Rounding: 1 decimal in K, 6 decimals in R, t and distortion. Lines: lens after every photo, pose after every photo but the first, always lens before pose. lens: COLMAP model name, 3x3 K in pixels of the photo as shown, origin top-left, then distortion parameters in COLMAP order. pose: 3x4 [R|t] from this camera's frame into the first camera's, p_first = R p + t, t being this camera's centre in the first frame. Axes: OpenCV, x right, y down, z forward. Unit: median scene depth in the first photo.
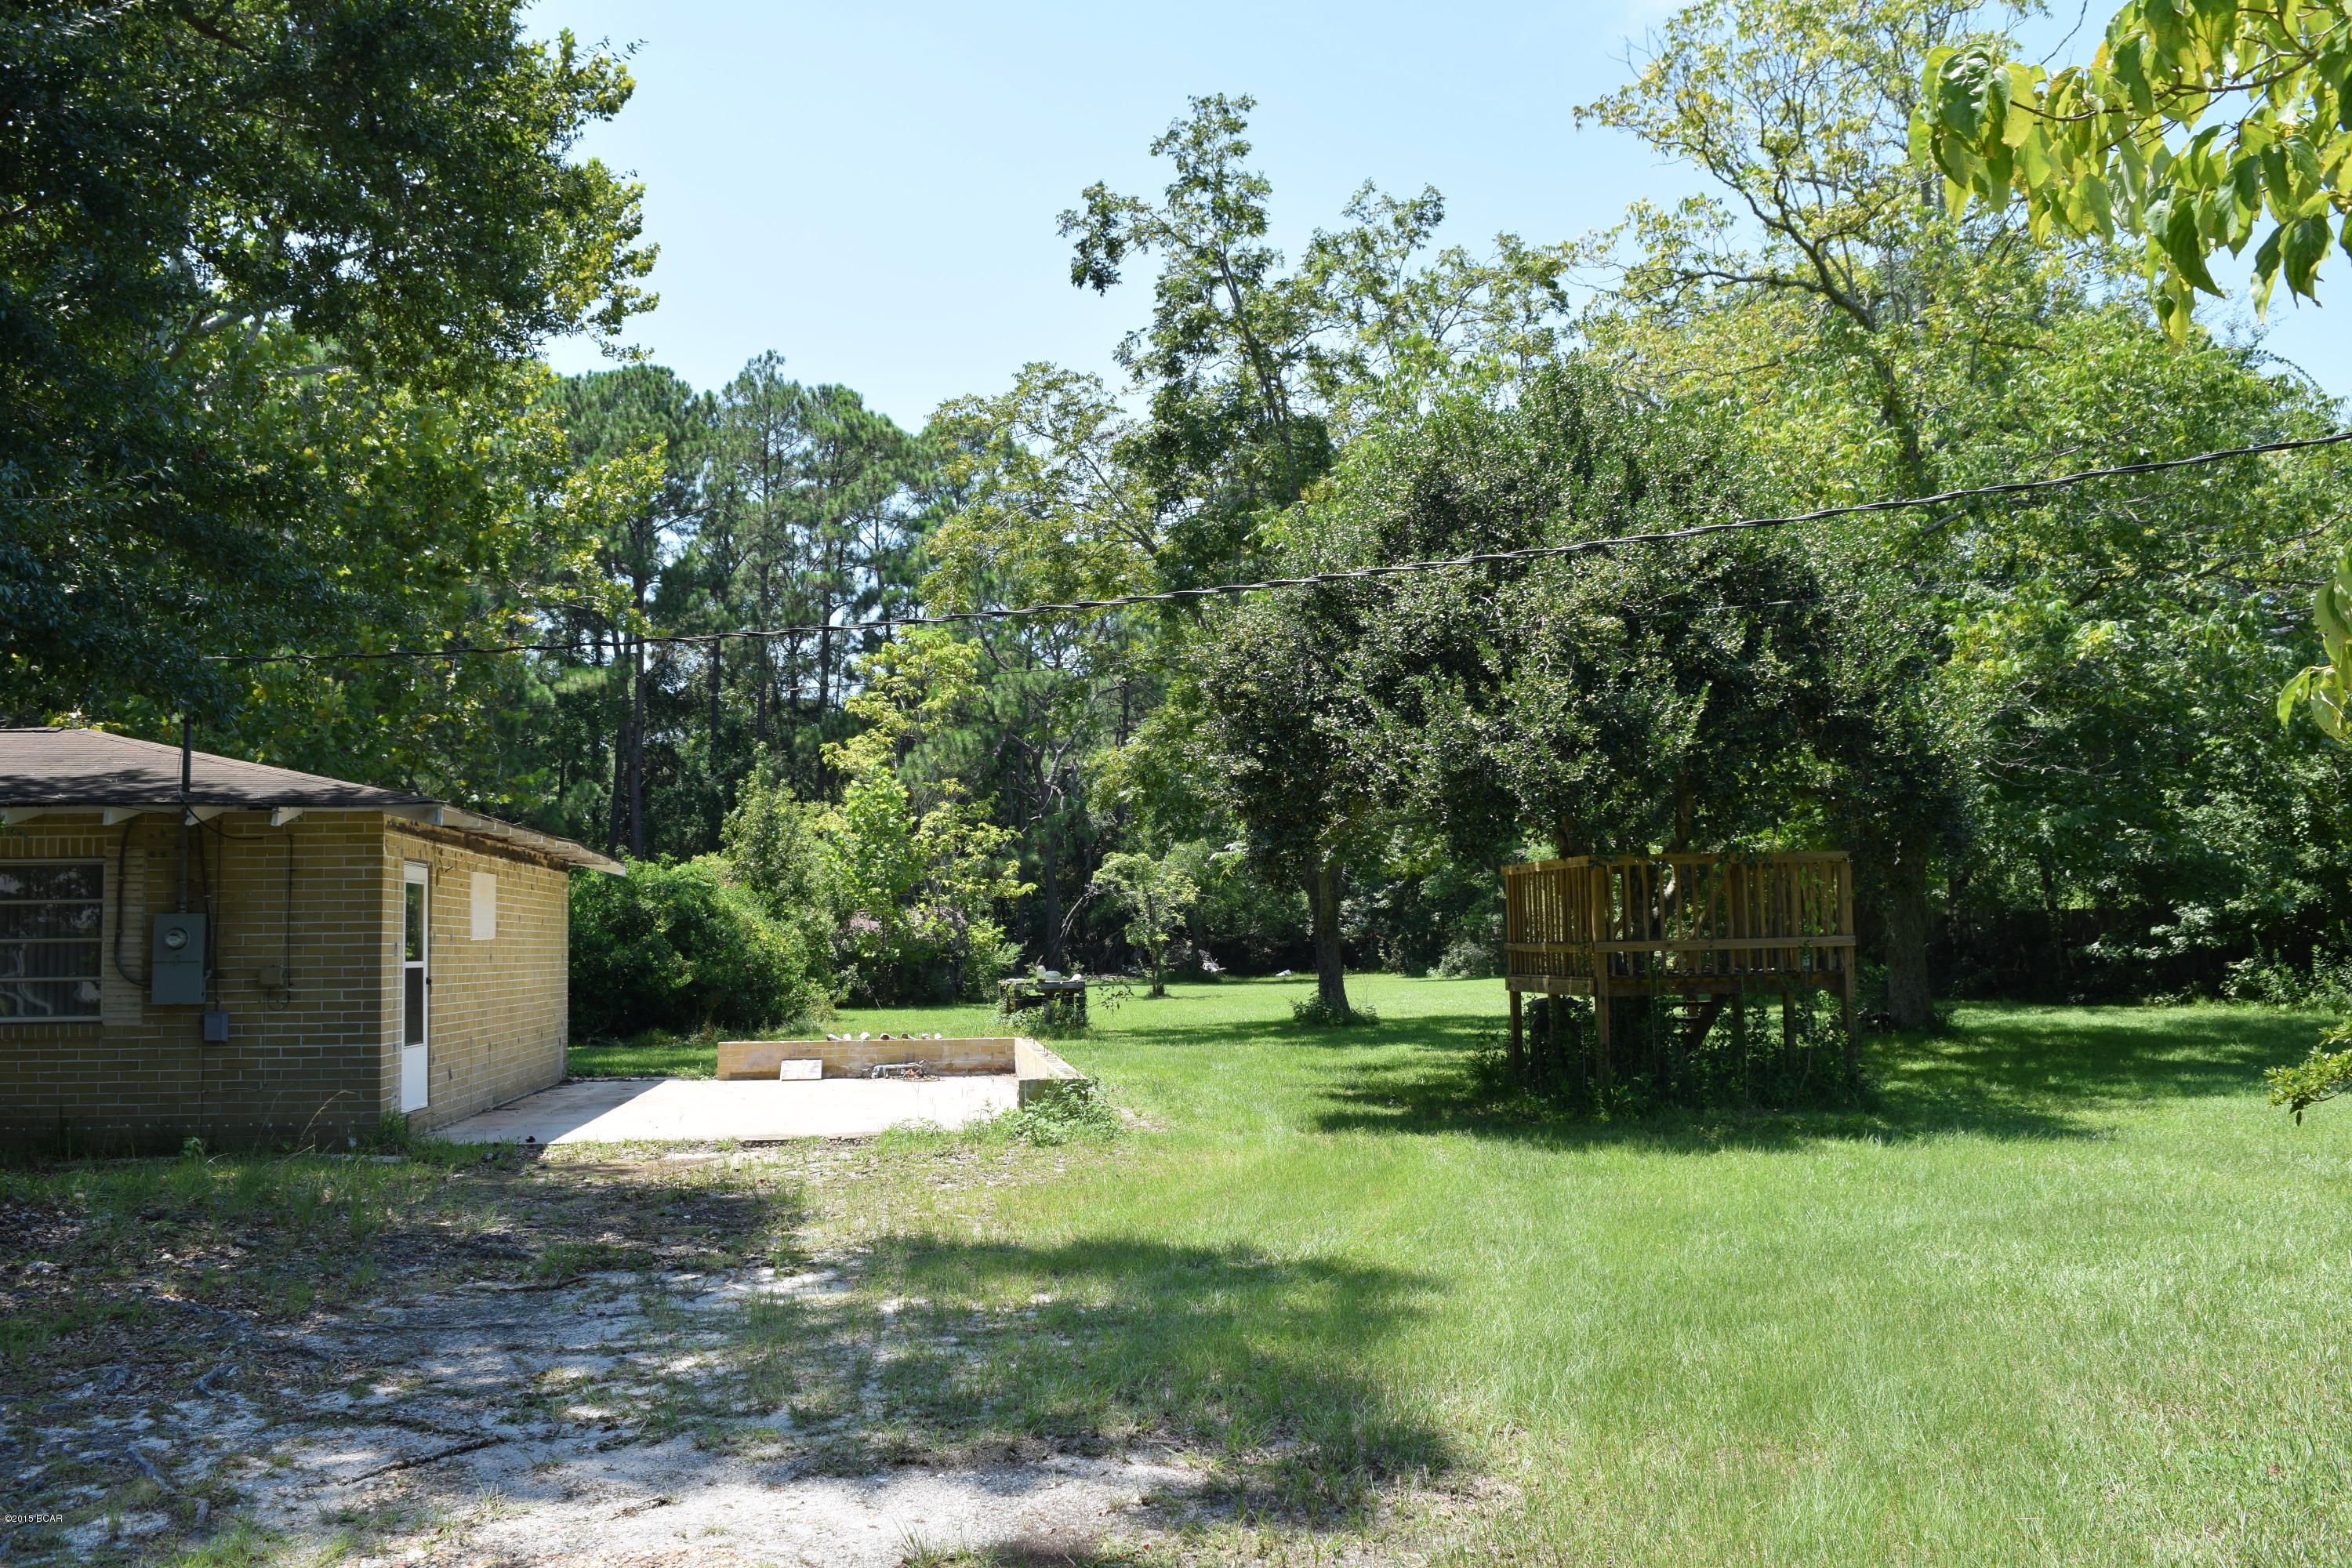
lens RADIAL K [[1841.3, 0, 1176.0], [0, 1841.3, 784.0], [0, 0, 1]] dist [-0.100249, 0.026742]
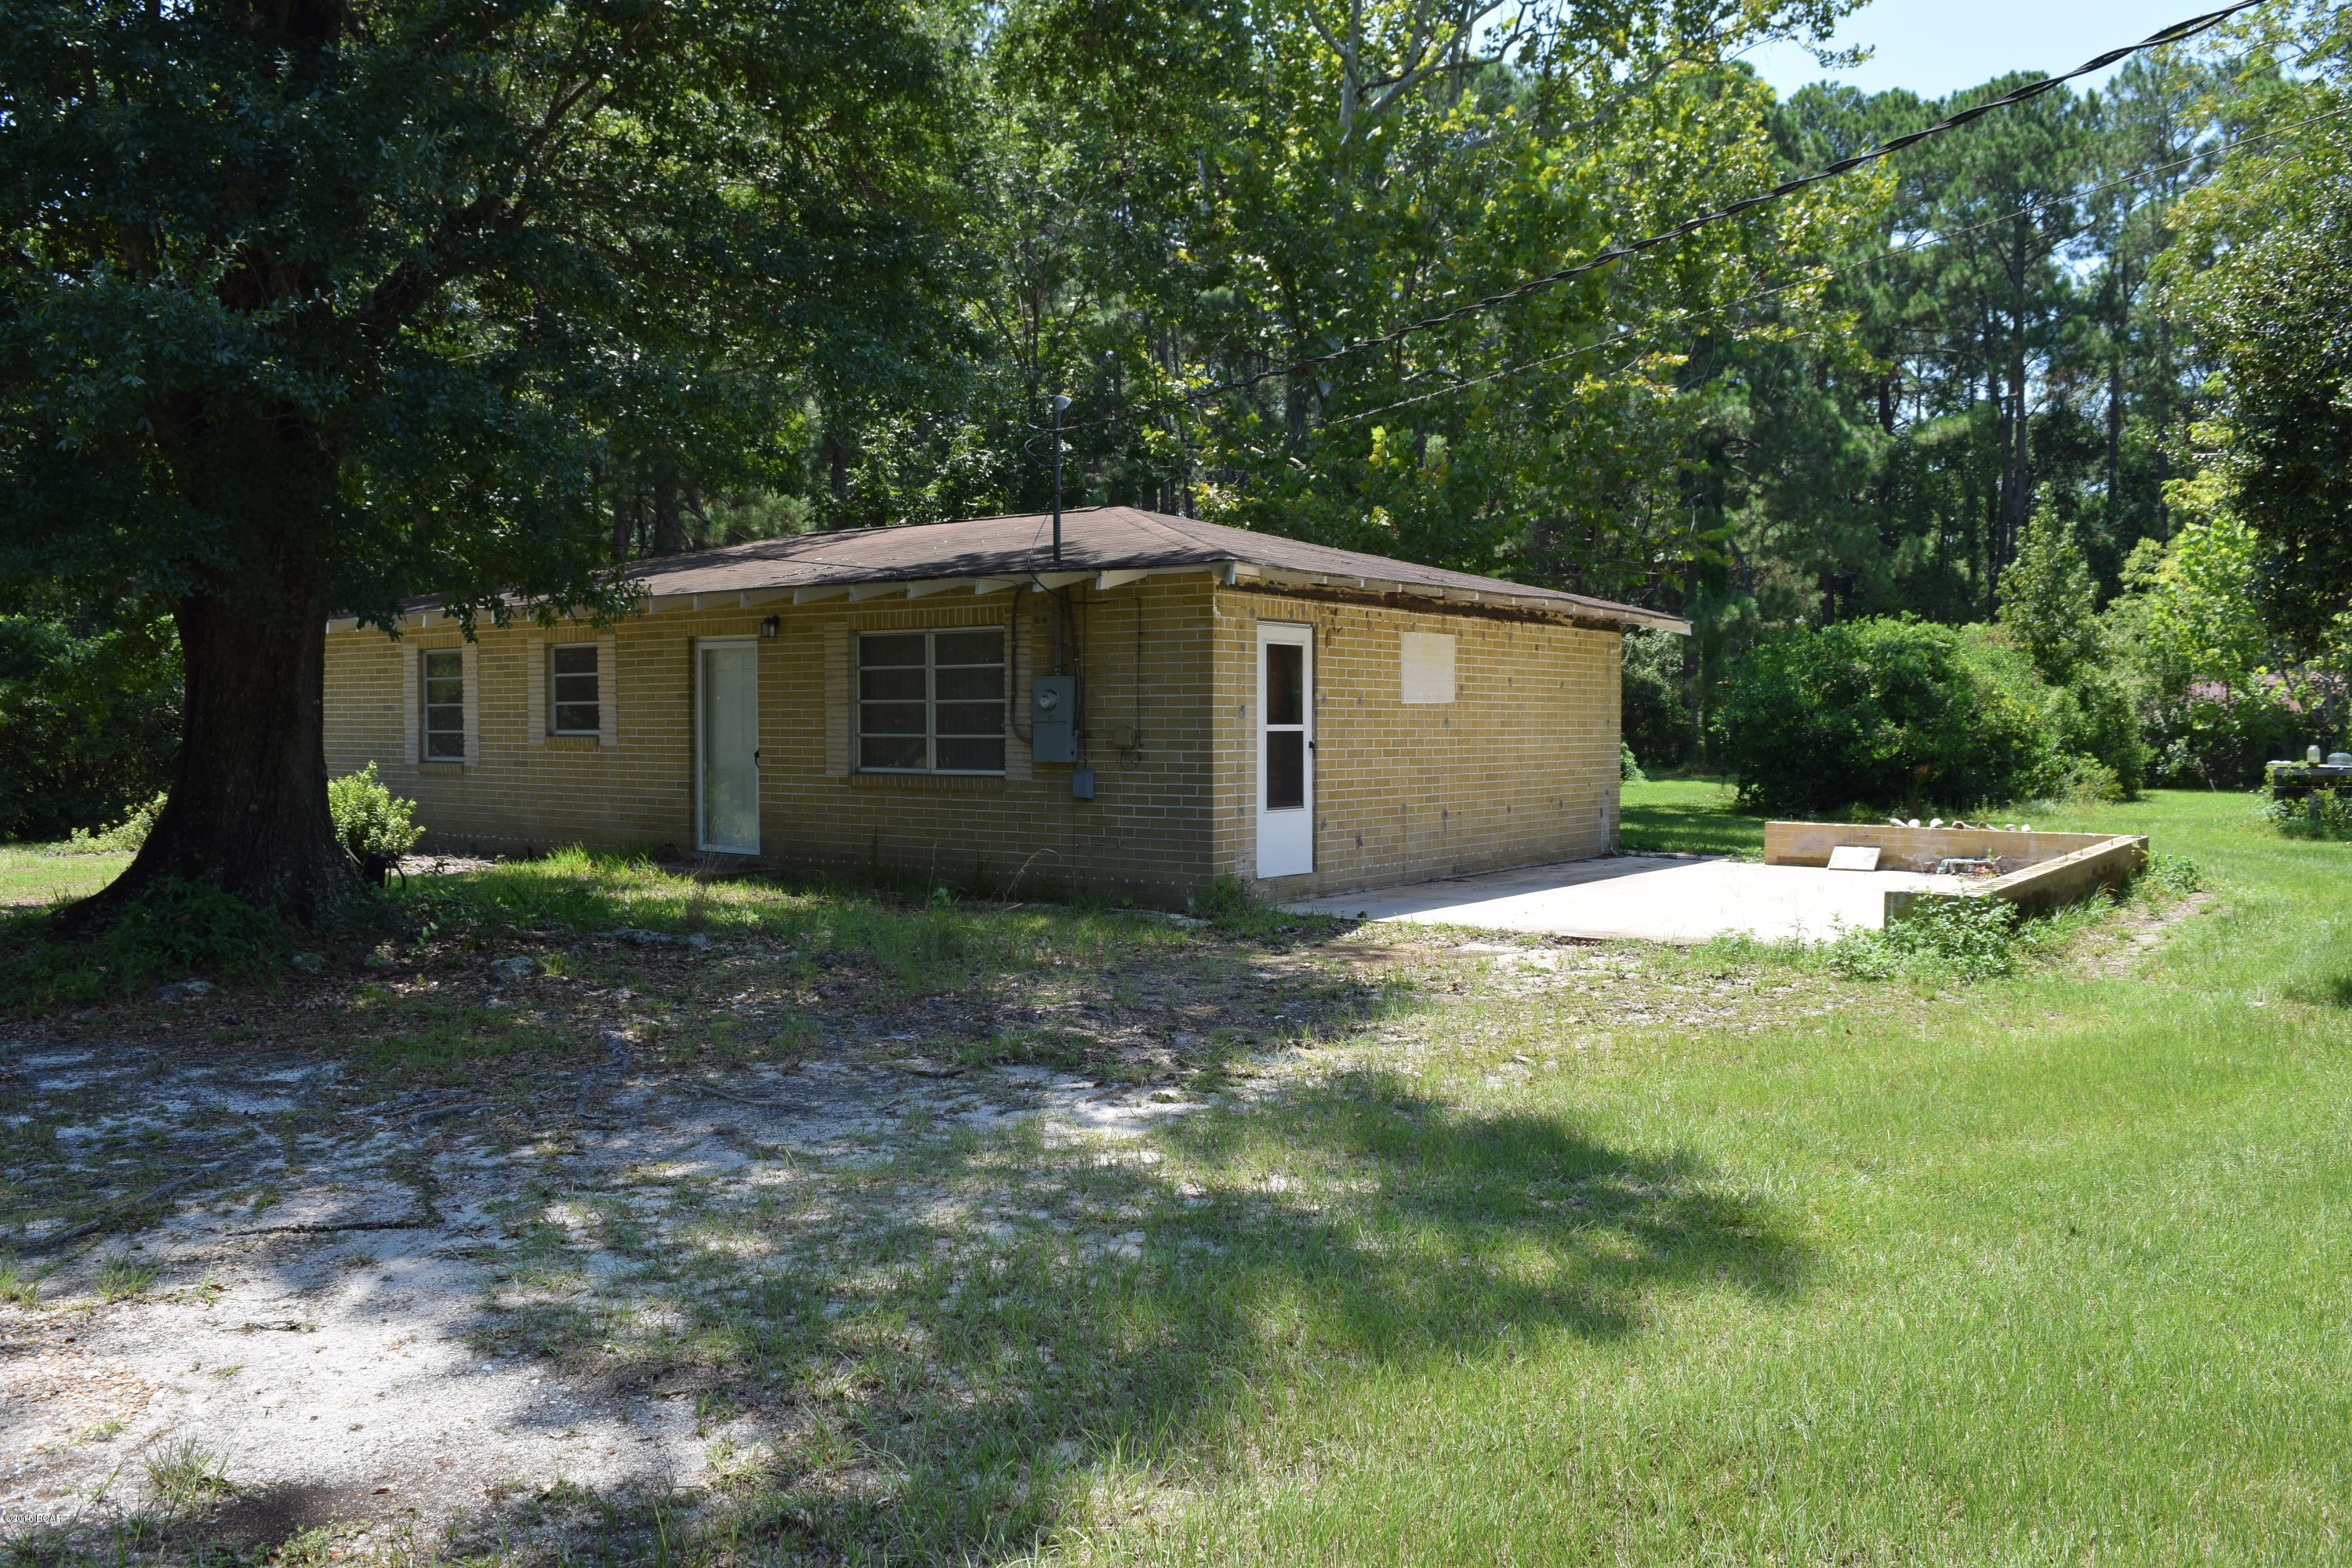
lens RADIAL K [[1840.3, 0, 1176.0], [0, 1840.3, 784.0], [0, 0, 1]] dist [-0.099519, 0.026131]
pose [[0.715222, 0.043611, -0.697536, 0.095502], [0.046974, 0.992795, 0.110236, 0.007290], [0.697317, -0.111609, 0.708020, 0.104084]]
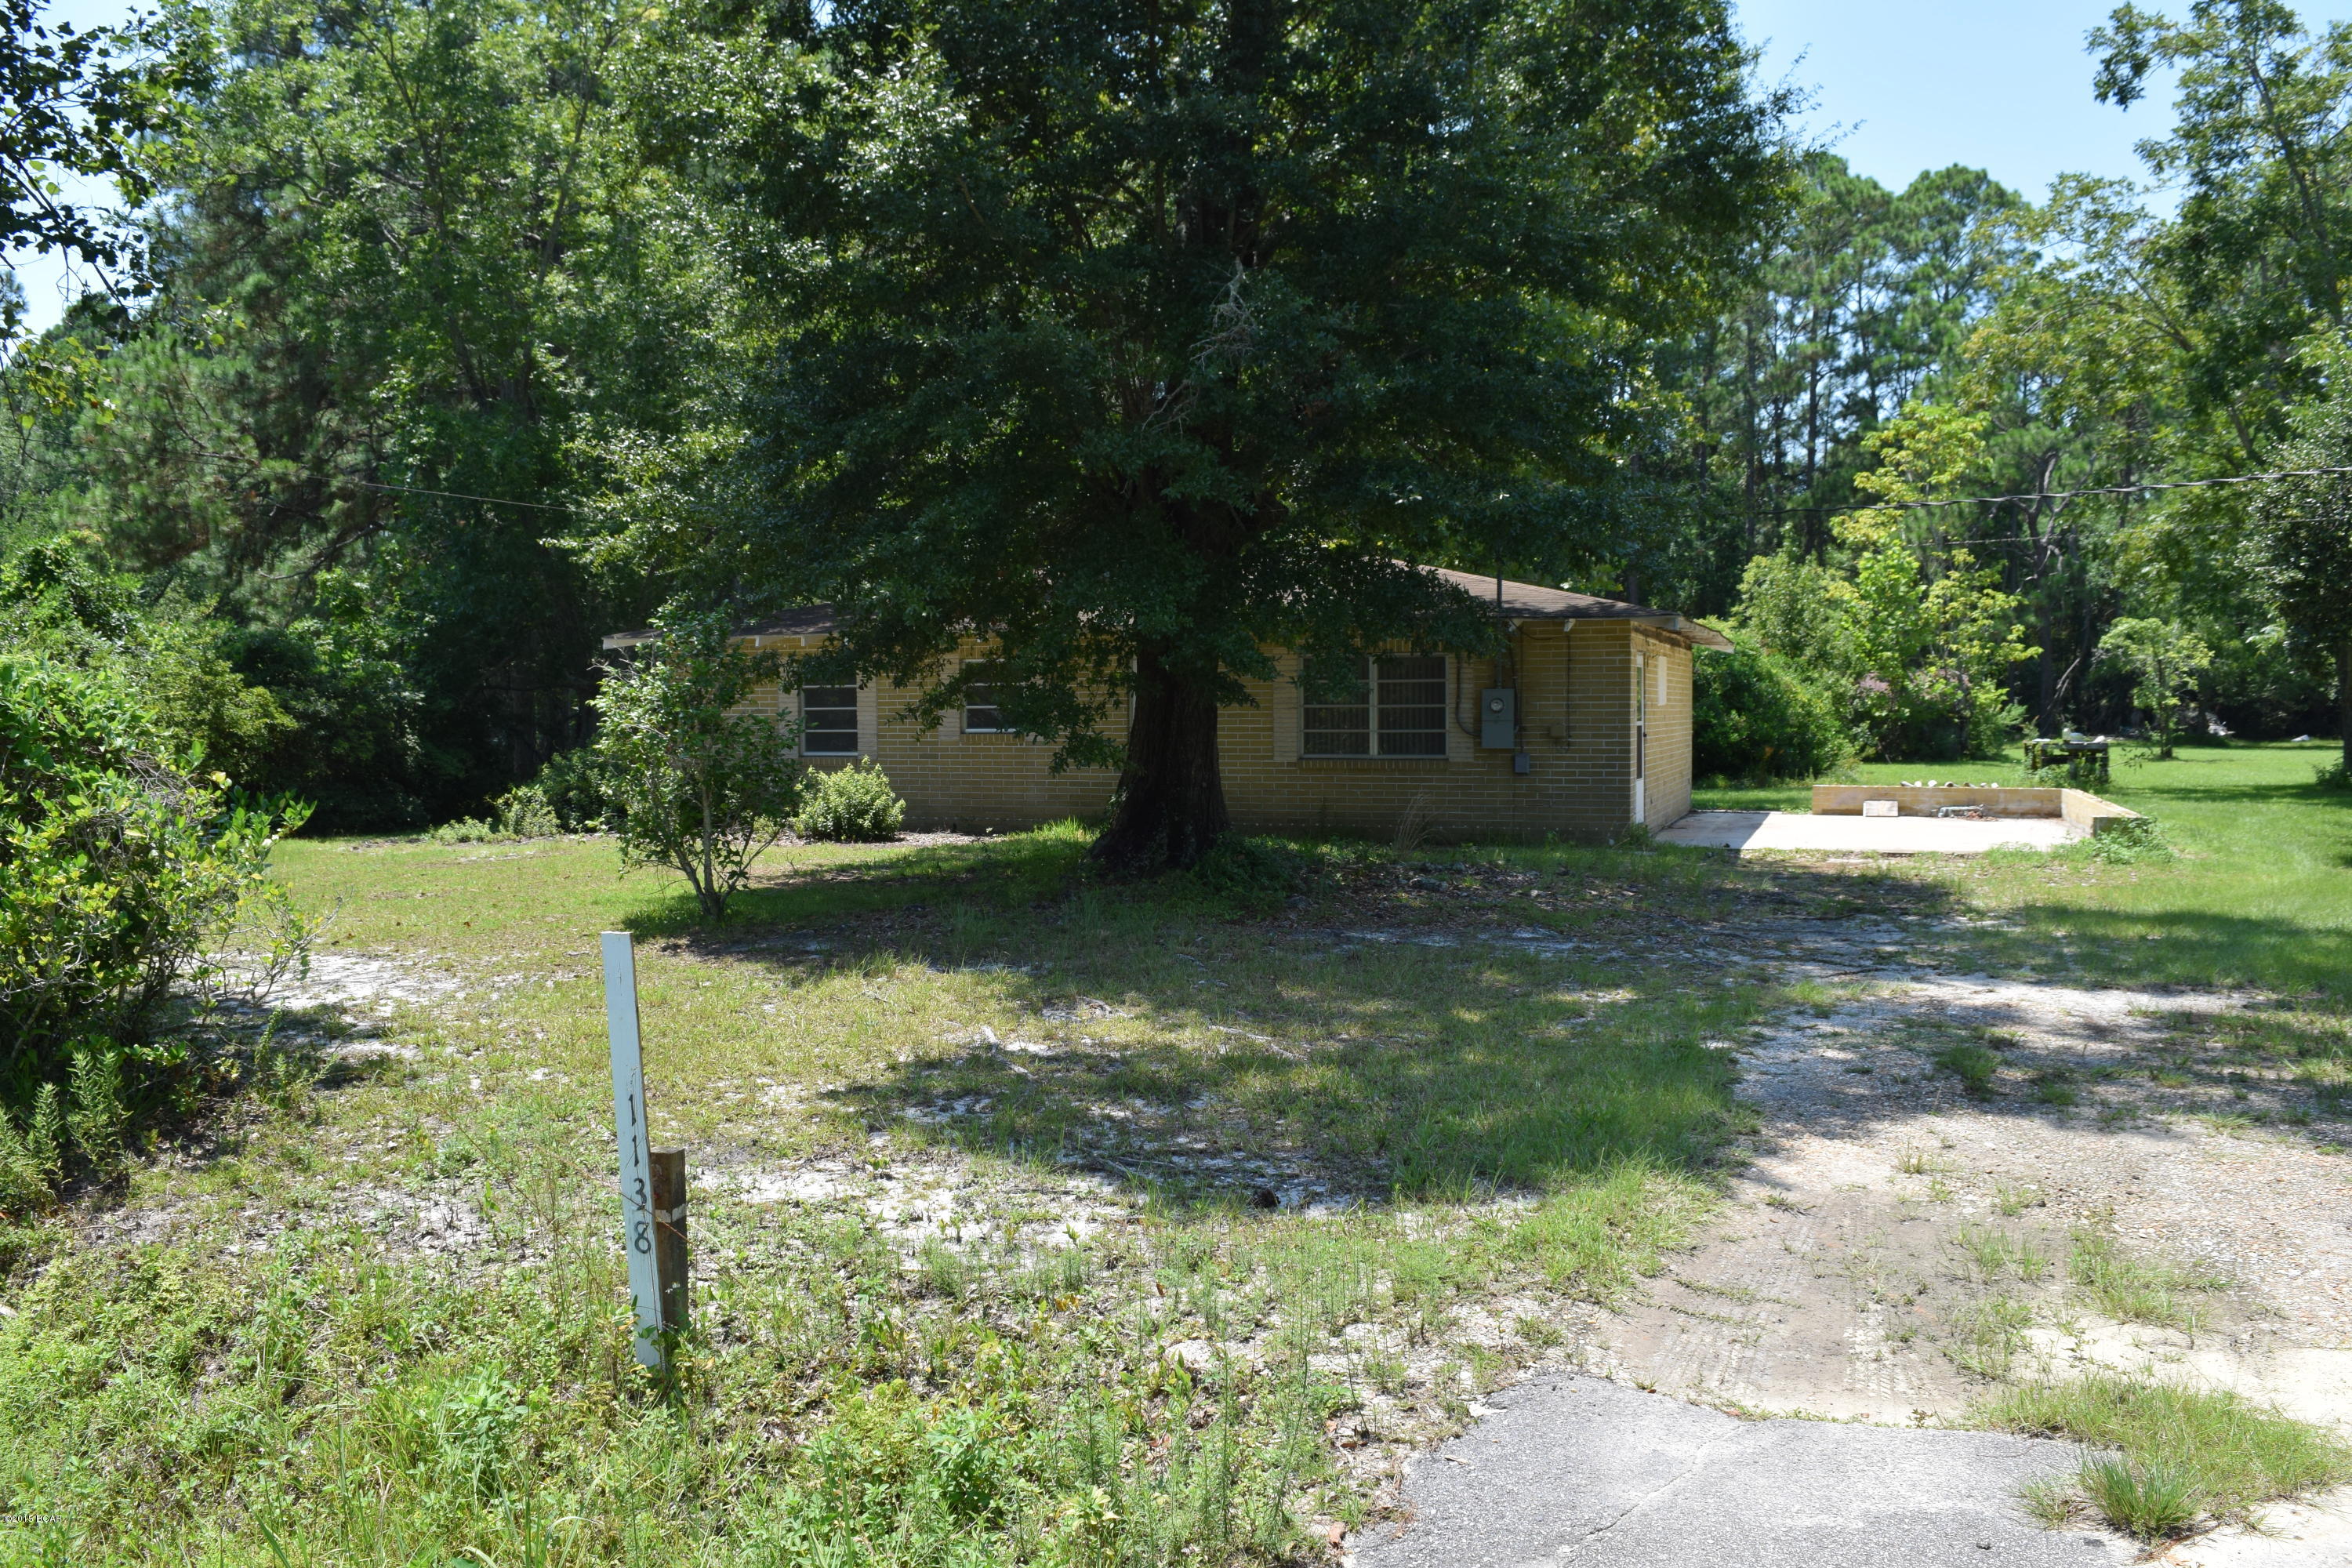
lens RADIAL K [[1840.3, 0, 1176.0], [0, 1840.3, 784.0], [0, 0, 1]] dist [-0.099519, 0.026131]
pose [[0.875443, 0.033429, -0.482163, -0.016629], [0.031894, 0.991435, 0.126647, -0.020048], [0.482267, -0.126250, 0.866879, -0.184598]]
